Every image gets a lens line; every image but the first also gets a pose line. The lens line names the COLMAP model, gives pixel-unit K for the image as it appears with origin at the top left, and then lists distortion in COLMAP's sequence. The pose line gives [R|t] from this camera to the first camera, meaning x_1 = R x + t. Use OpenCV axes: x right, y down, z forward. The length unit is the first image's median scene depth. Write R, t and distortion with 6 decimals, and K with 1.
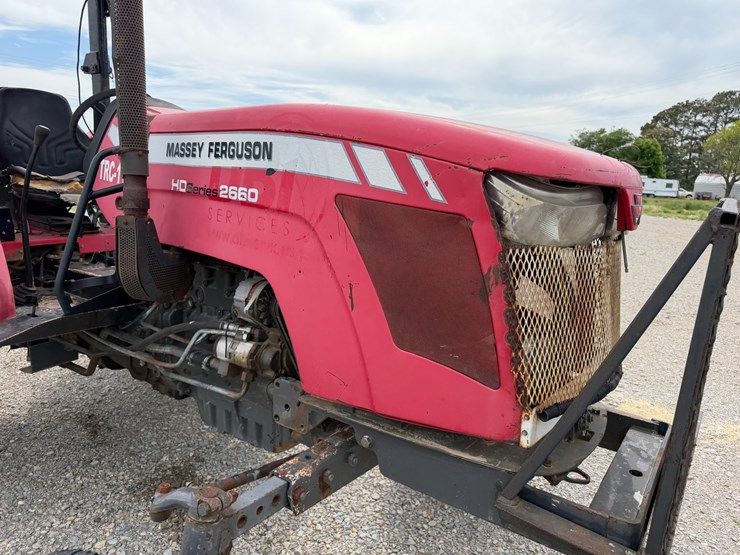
lens RADIAL K [[528.2, 0, 373.9], [0, 528.2, 279.8], [0, 0, 1]] dist [0.061256, -0.082794]
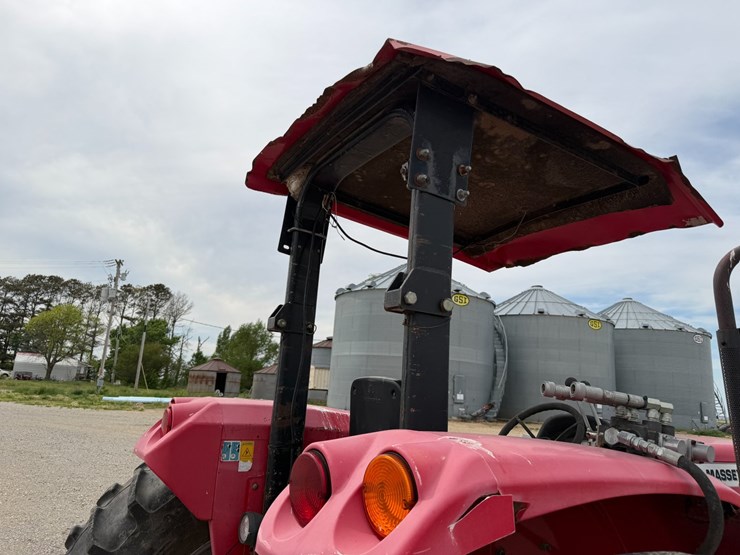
lens RADIAL K [[528.2, 0, 373.9], [0, 528.2, 279.8], [0, 0, 1]] dist [0.061256, -0.082794]
pose [[0.394547, 0.161862, 0.904507, -1.455154], [0.136080, 0.963216, -0.231726, -0.408474], [-0.908744, 0.214512, 0.358007, 0.948359]]
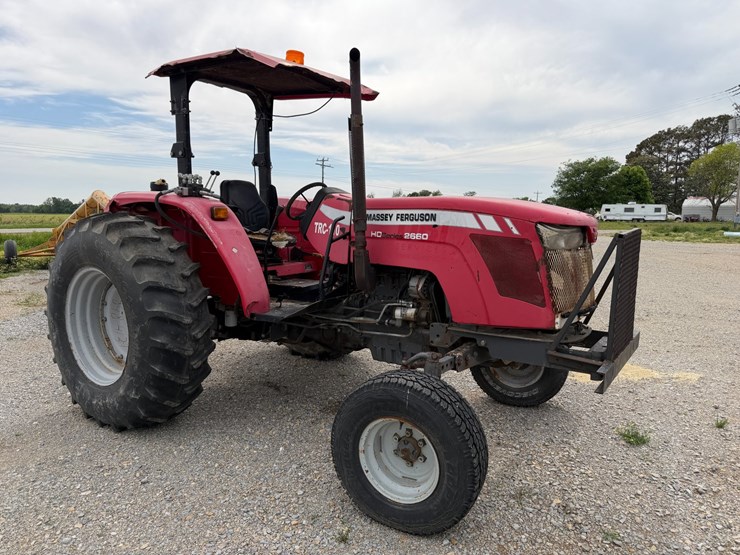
lens RADIAL K [[520.8, 0, 369.3], [0, 520.8, 281.3], [0, 0, 1]] dist [0.084830, -0.120588]
pose [[0.998682, -0.050949, -0.006159, -0.289094], [0.050416, 0.996426, -0.067774, 0.105555], [0.009590, 0.067374, 0.997682, -0.754716]]
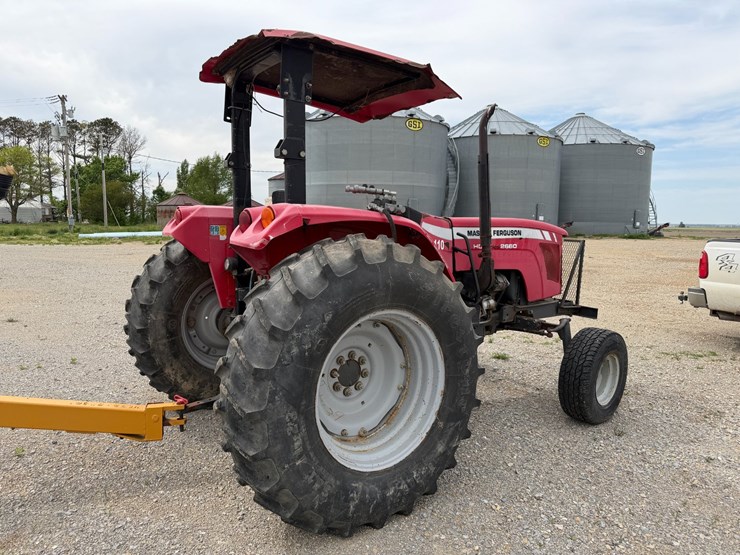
lens RADIAL K [[520.8, 0, 369.3], [0, 520.8, 281.3], [0, 0, 1]] dist [0.084830, -0.120588]
pose [[0.341492, -0.159398, 0.926270, -2.209499], [0.190024, 0.976871, 0.098049, -0.270860], [-0.920475, 0.142531, 0.363883, 0.428820]]
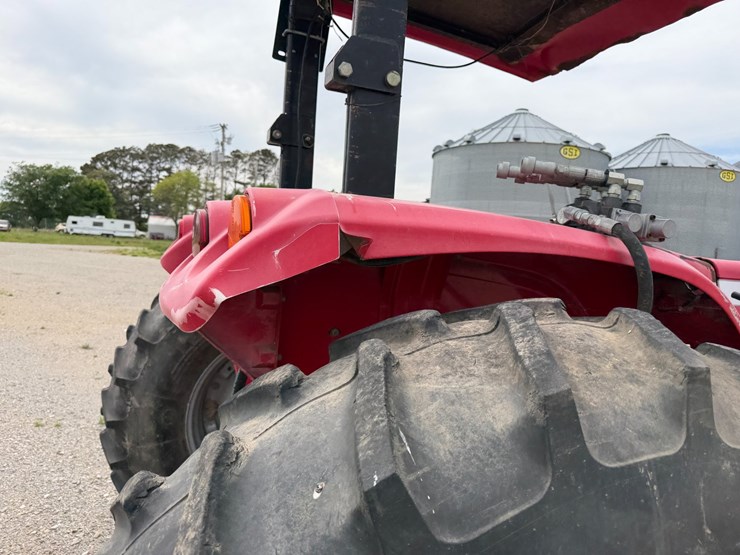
lens RADIAL K [[528.2, 0, 373.9], [0, 528.2, 279.8], [0, 0, 1]] dist [0.061256, -0.082794]
pose [[0.563541, -0.069067, 0.823196, -1.336526], [0.125932, 0.992034, -0.002977, -0.292485], [-0.816433, 0.105344, 0.567750, 0.805532]]
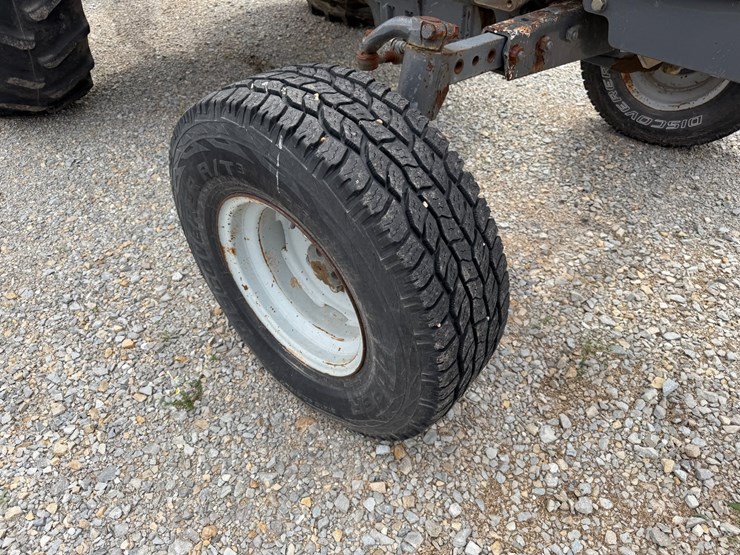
lens RADIAL K [[528.2, 0, 373.9], [0, 528.2, 279.8], [0, 0, 1]] dist [0.061256, -0.082794]
pose [[0.973364, 0.117548, -0.196837, -0.086885], [-0.005455, 0.870188, 0.492689, 0.168696], [0.229200, -0.478492, 0.847651, 0.009099]]
